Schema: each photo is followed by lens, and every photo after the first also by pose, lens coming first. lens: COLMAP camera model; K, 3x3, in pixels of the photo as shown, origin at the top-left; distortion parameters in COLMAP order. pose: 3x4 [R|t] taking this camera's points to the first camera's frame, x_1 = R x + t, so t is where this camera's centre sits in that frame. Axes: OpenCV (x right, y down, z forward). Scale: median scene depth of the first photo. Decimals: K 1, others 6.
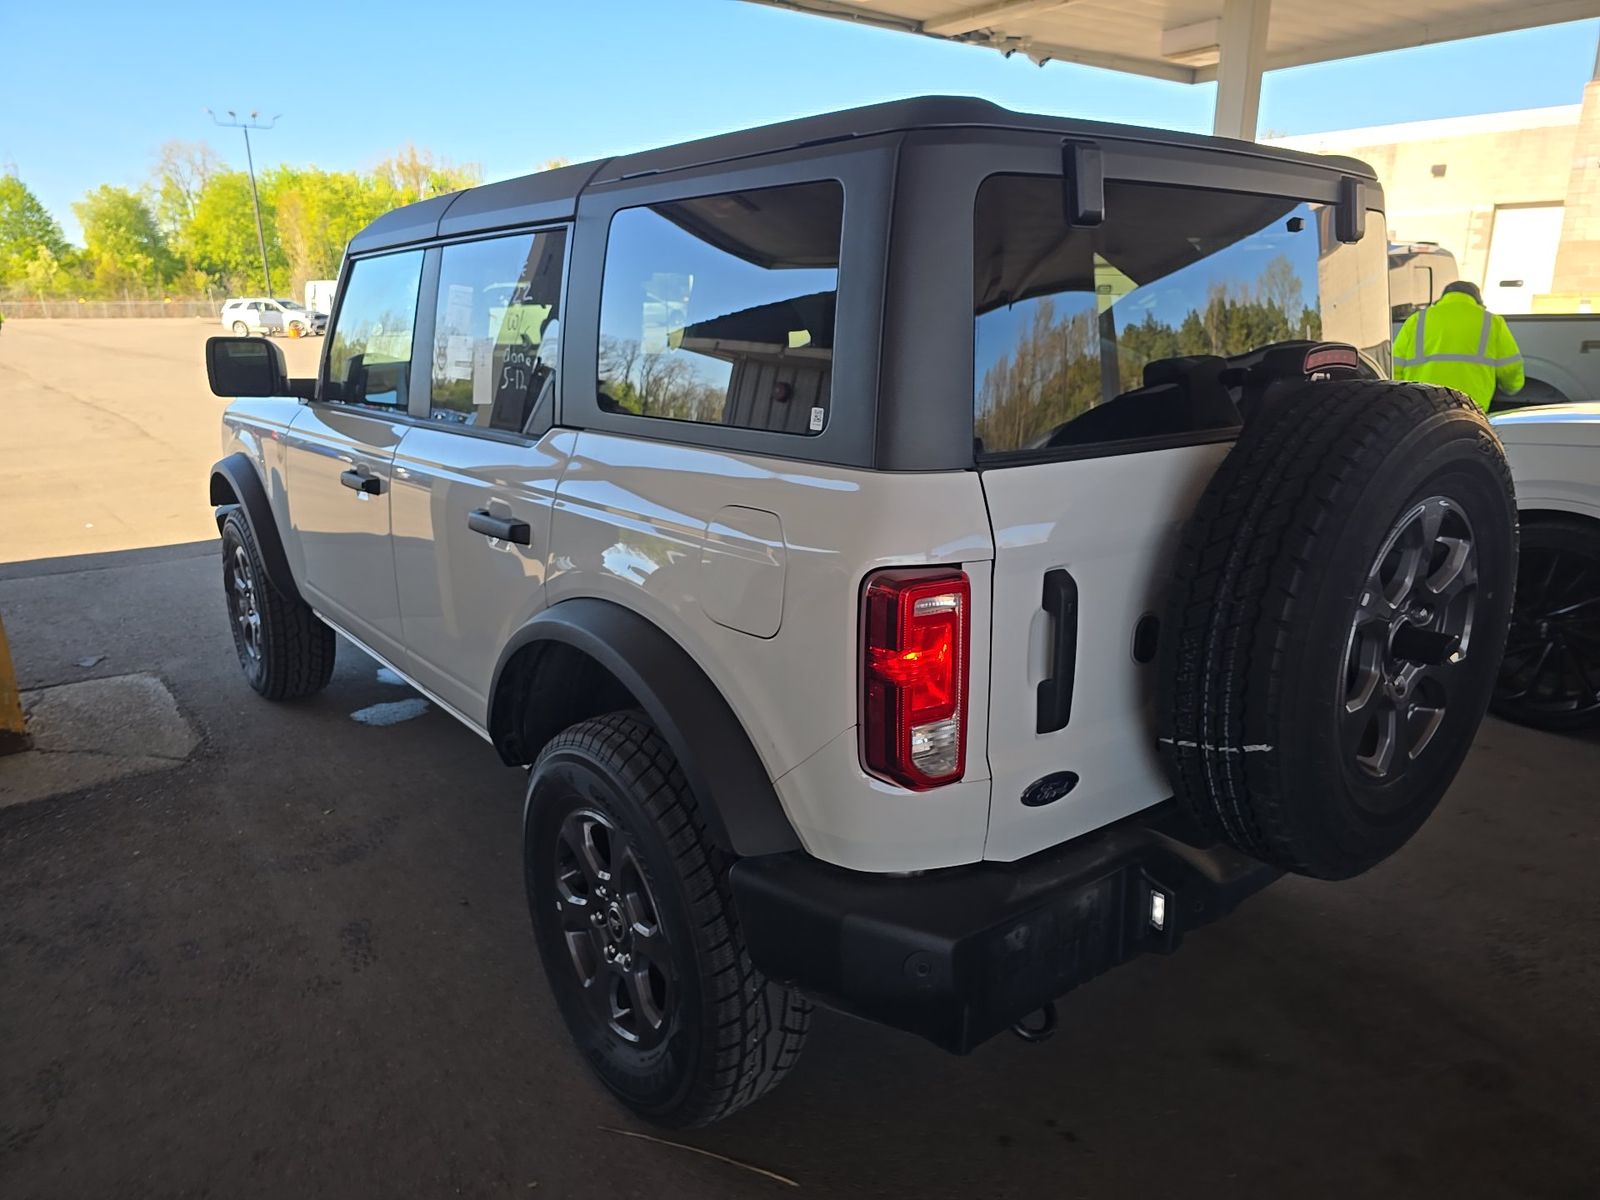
lens RADIAL K [[1095.3, 0, 800.0], [0, 1095.3, 600.0], [0, 0, 1]] dist [0.039152, -0.034343]
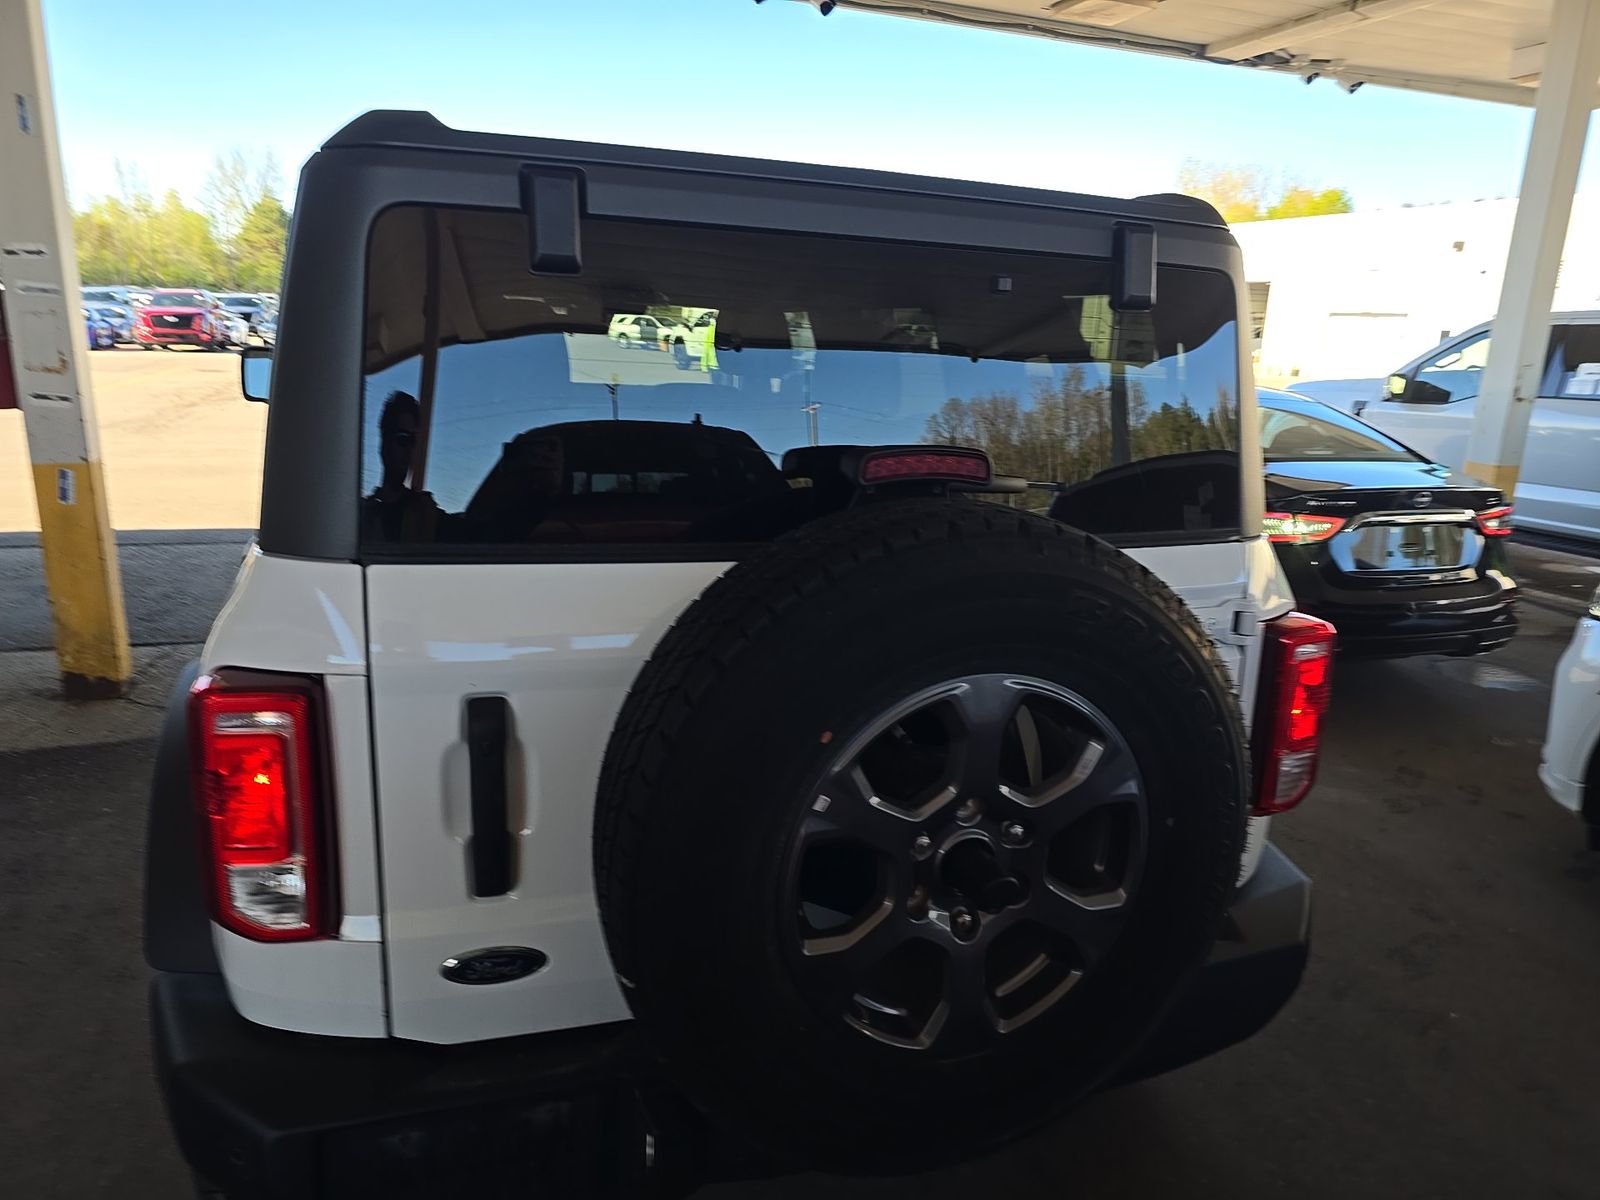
lens RADIAL K [[1095.3, 0, 800.0], [0, 1095.3, 600.0], [0, 0, 1]] dist [0.039152, -0.034343]
pose [[0.946591, 0.124886, -0.297268, 0.657422], [-0.132731, 0.991132, -0.006269, -0.118744], [0.293849, 0.045391, 0.954773, 0.294616]]
